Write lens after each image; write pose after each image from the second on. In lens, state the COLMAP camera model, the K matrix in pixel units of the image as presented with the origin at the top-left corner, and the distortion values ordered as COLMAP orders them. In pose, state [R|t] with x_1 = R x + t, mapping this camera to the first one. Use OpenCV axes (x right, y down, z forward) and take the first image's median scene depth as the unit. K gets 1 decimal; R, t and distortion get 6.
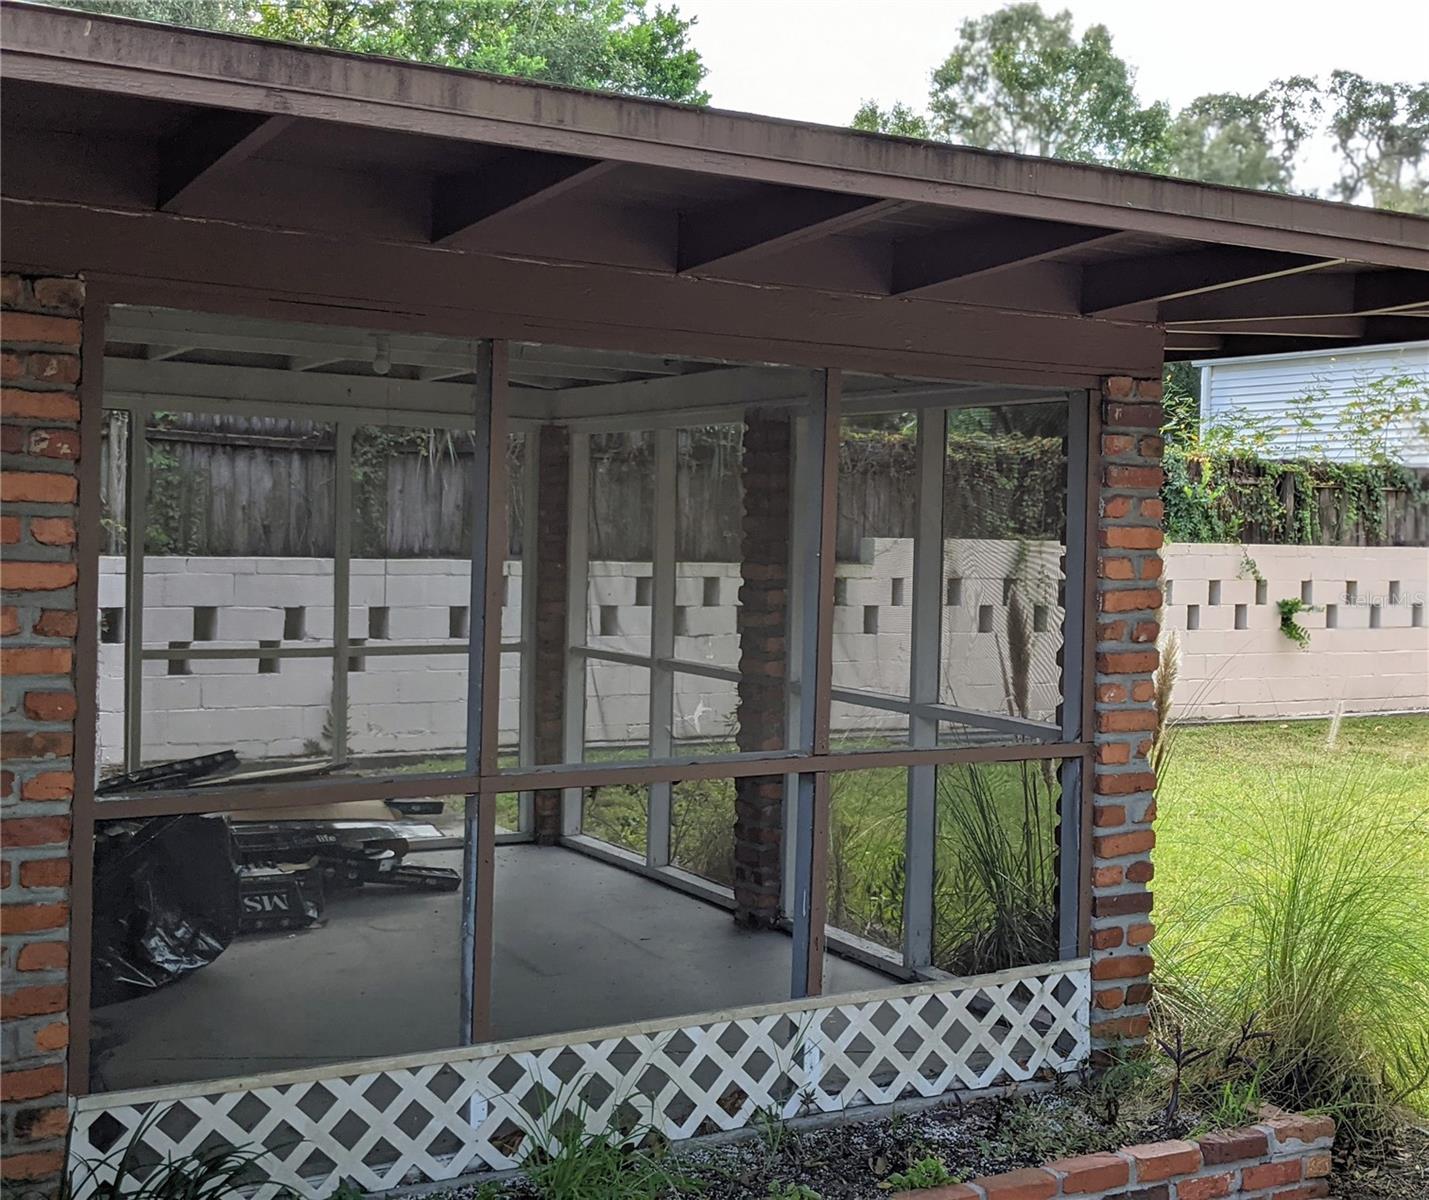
lens RADIAL K [[1915.3, 0, 714.5], [0, 1915.3, 600.0], [0, 0, 1]] dist [0.019772, -0.009183]
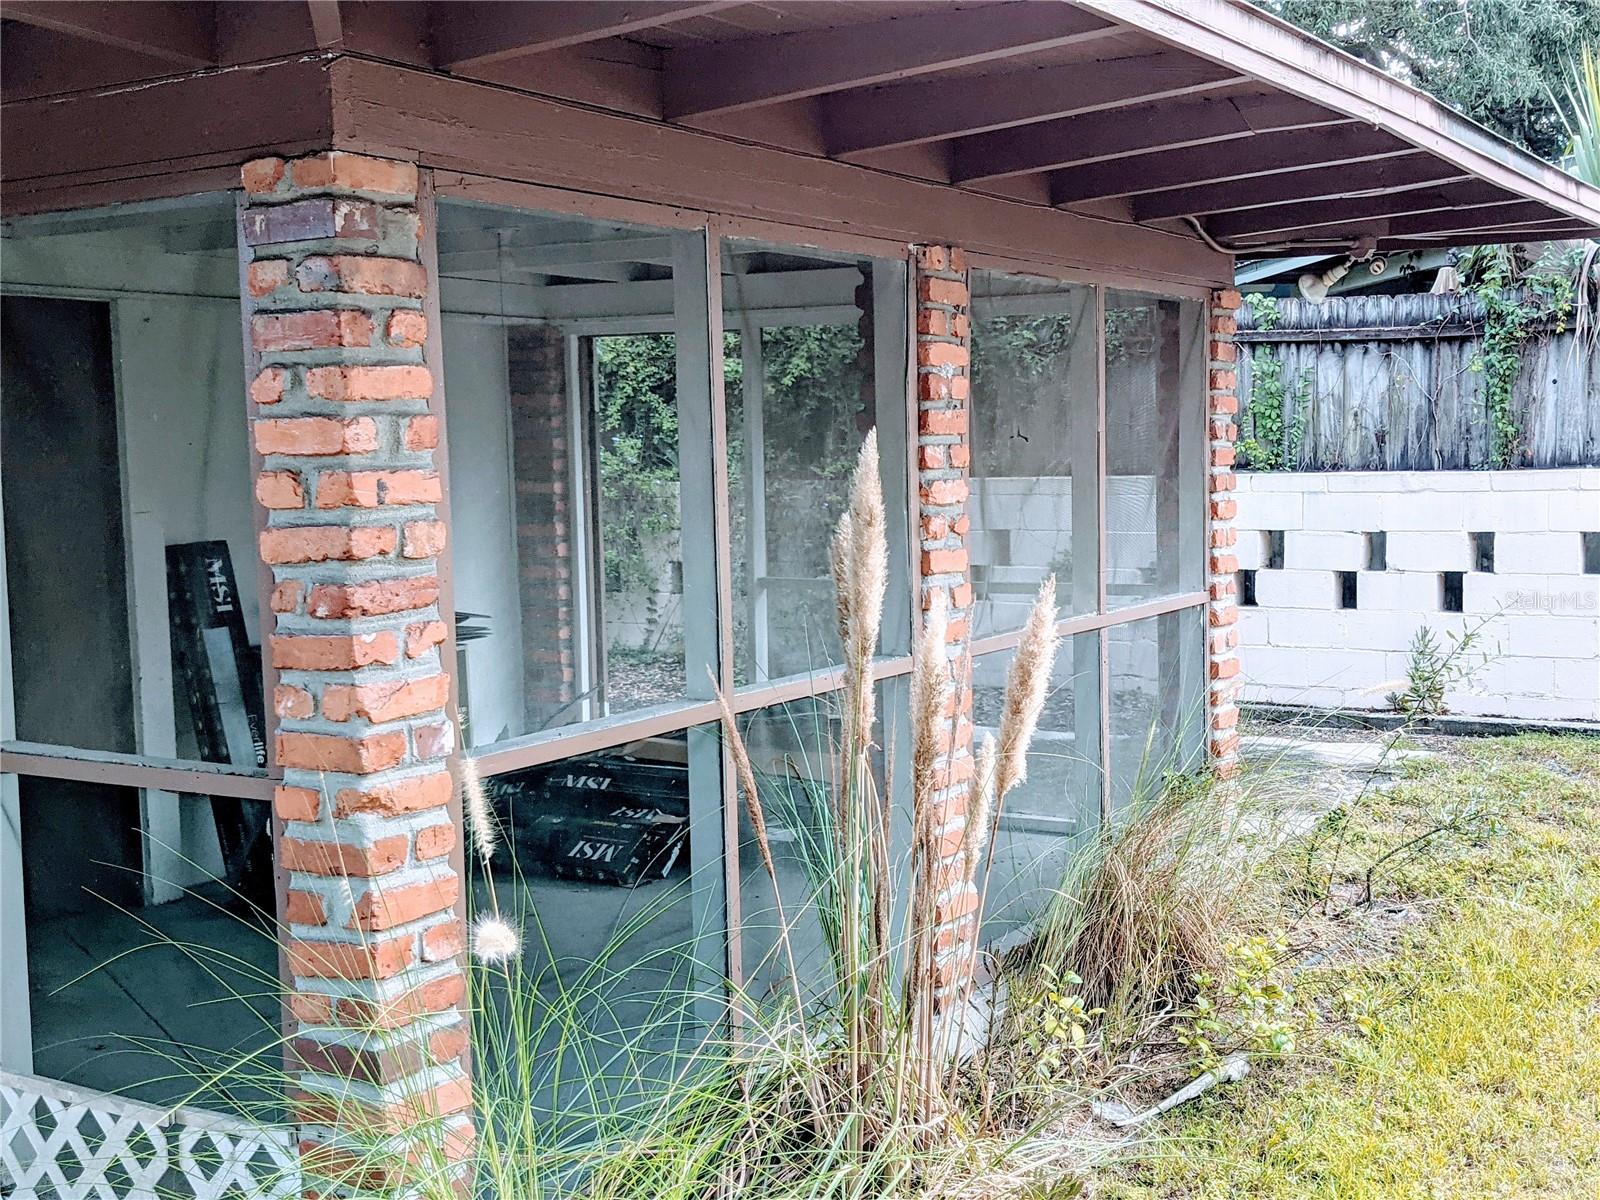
lens RADIAL K [[1833.3, 0, 800.0], [0, 1833.3, 600.0], [0, 0, 1]] dist [0.043887, -0.148161]
pose [[0.484834, 0.039865, -0.873697, 0.352303], [0.001323, 0.998926, 0.046313, -0.003976], [0.874605, -0.023610, 0.484261, 0.391205]]
